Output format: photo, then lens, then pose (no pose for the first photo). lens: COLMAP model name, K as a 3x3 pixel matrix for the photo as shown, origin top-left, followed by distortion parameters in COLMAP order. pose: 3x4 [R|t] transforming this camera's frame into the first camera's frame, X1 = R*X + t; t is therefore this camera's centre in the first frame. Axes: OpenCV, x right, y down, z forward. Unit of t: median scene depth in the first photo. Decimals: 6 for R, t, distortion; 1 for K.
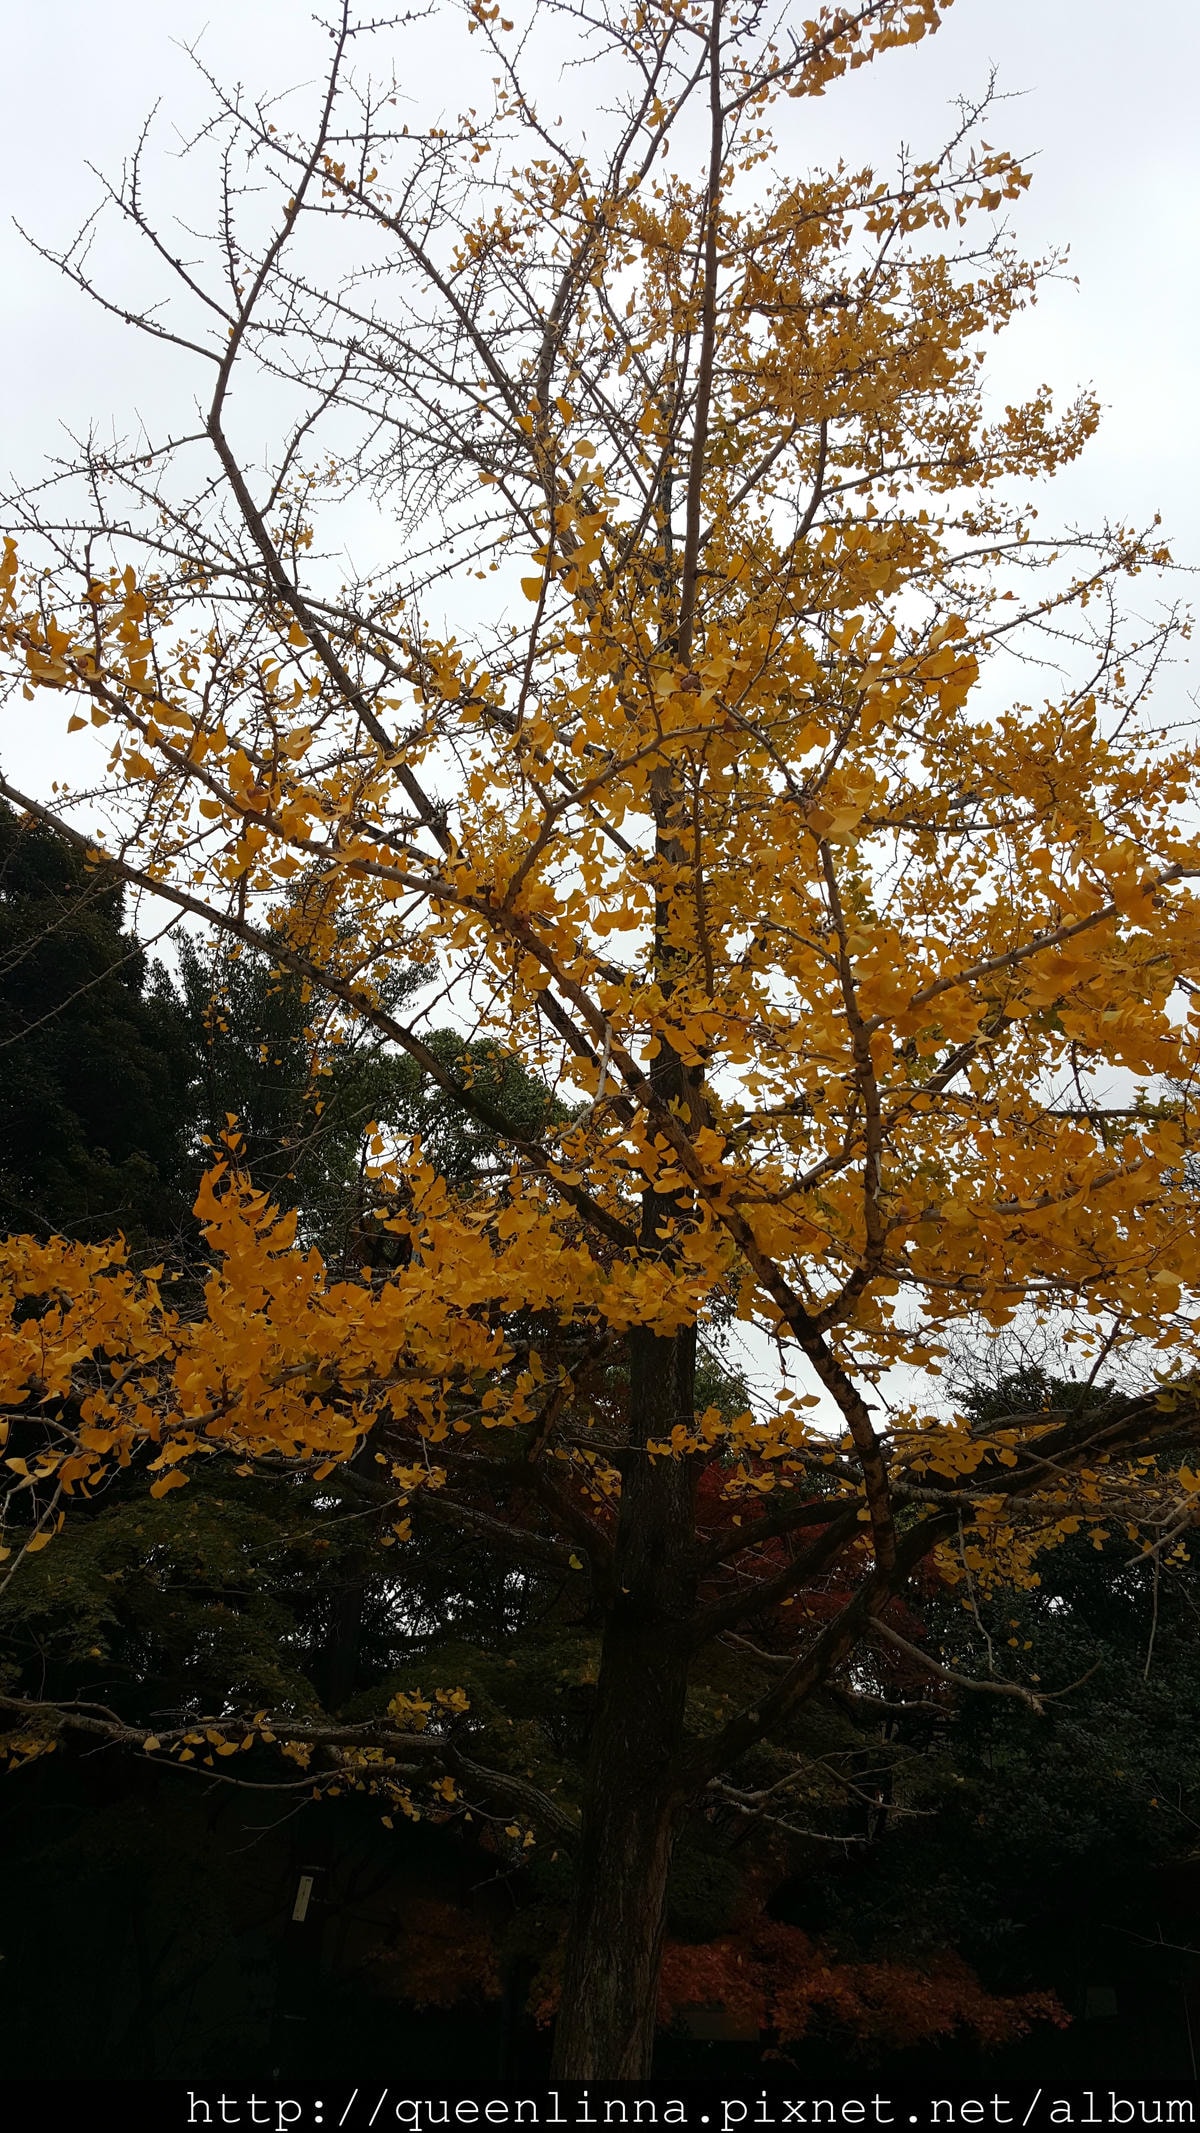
lens RADIAL K [[1574.4, 0, 596.7], [0, 1574.4, 1021.5], [0, 0, 1]] dist [0.166643, -0.240694]
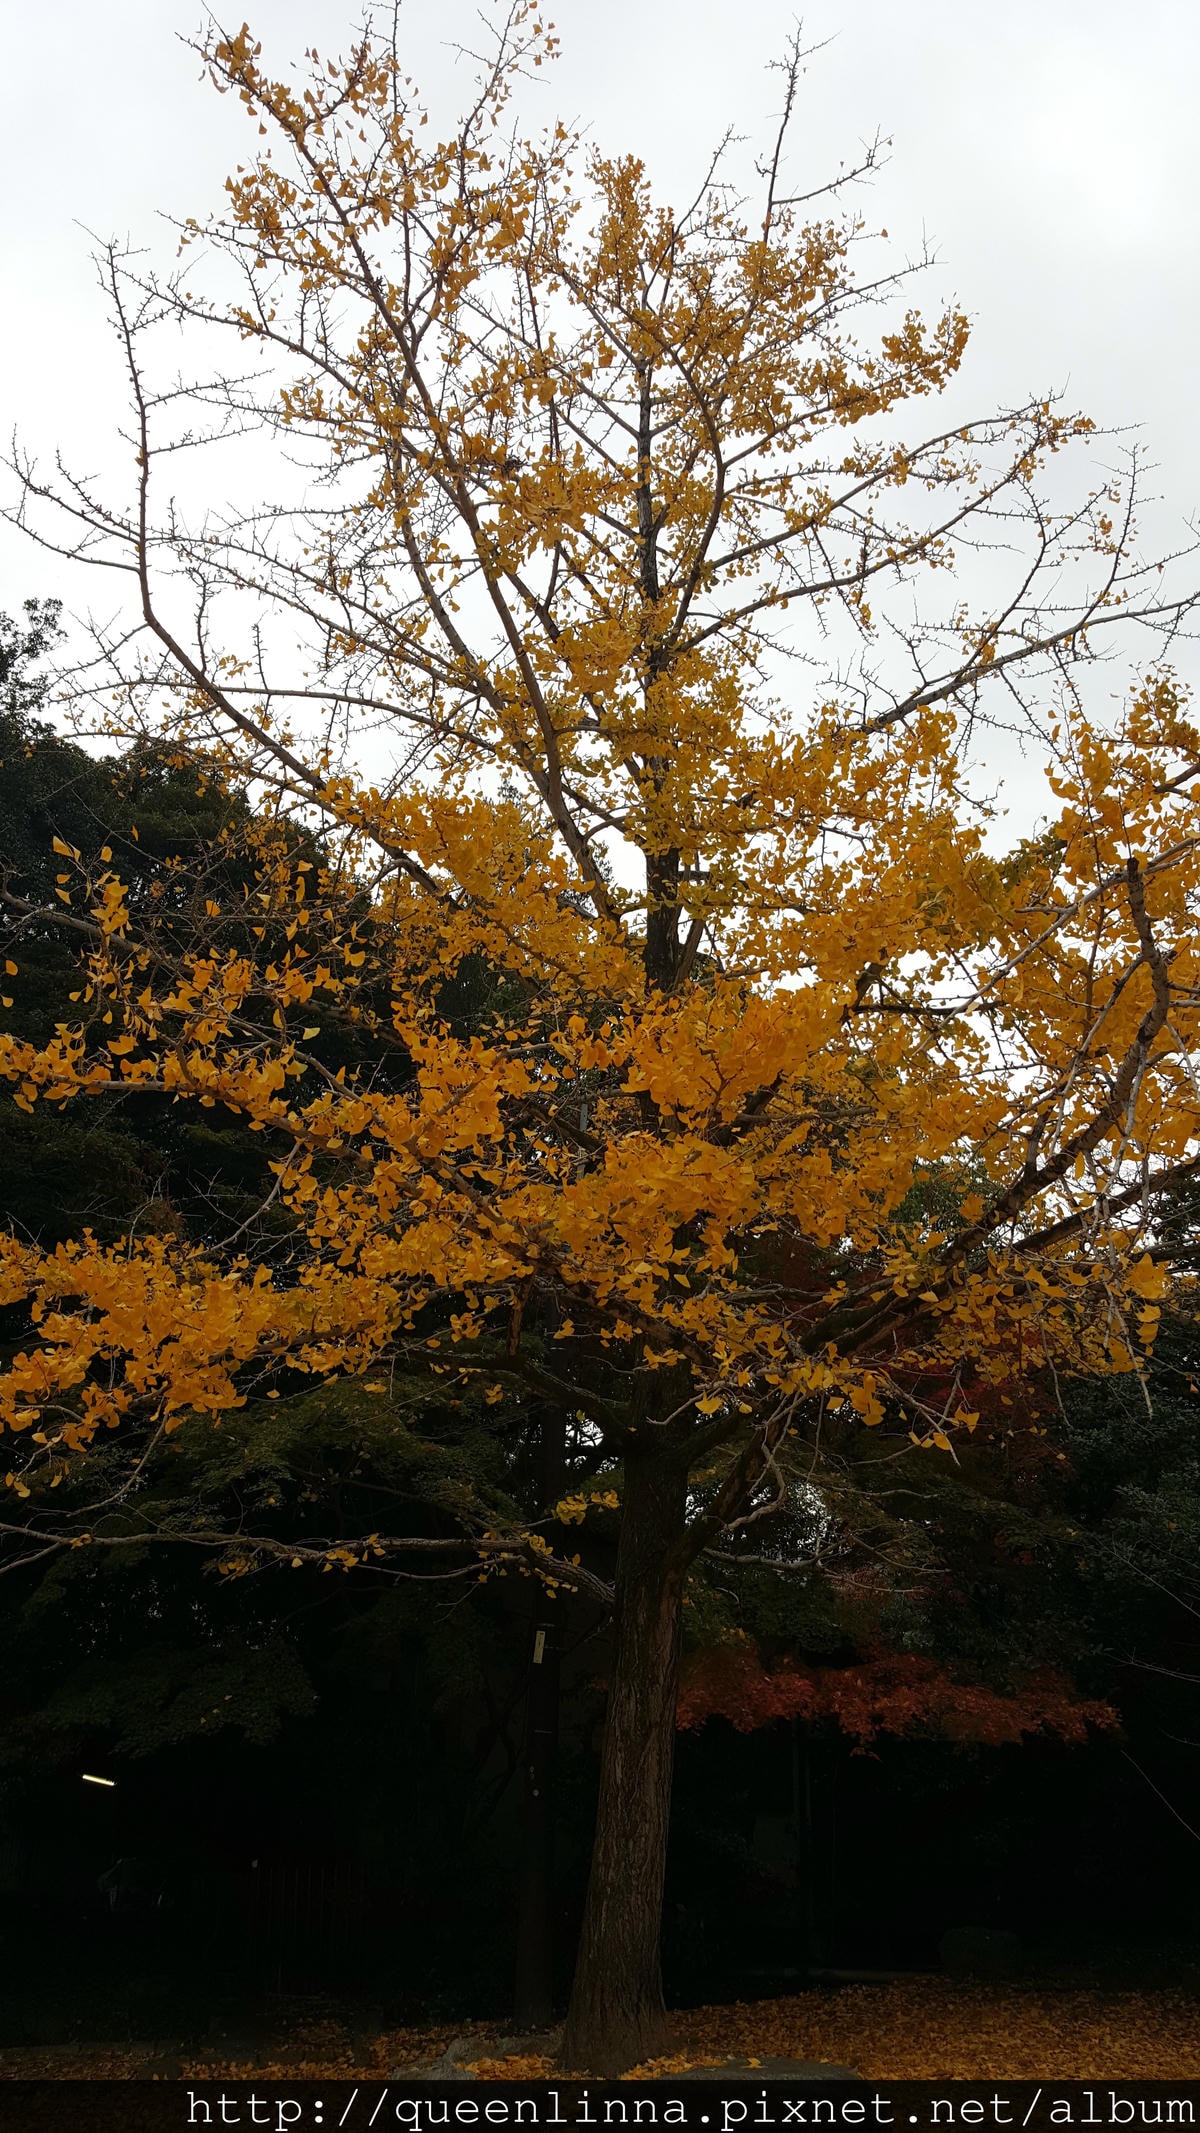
lens RADIAL K [[1585.5, 0, 586.1], [0, 1585.5, 1068.7], [0, 0, 1]] dist [0.195219, -0.340424]
pose [[0.949359, -0.139003, -0.281771, 0.396697], [0.183652, 0.973158, 0.138692, -0.125641], [0.254929, -0.183416, 0.949405, -0.208938]]
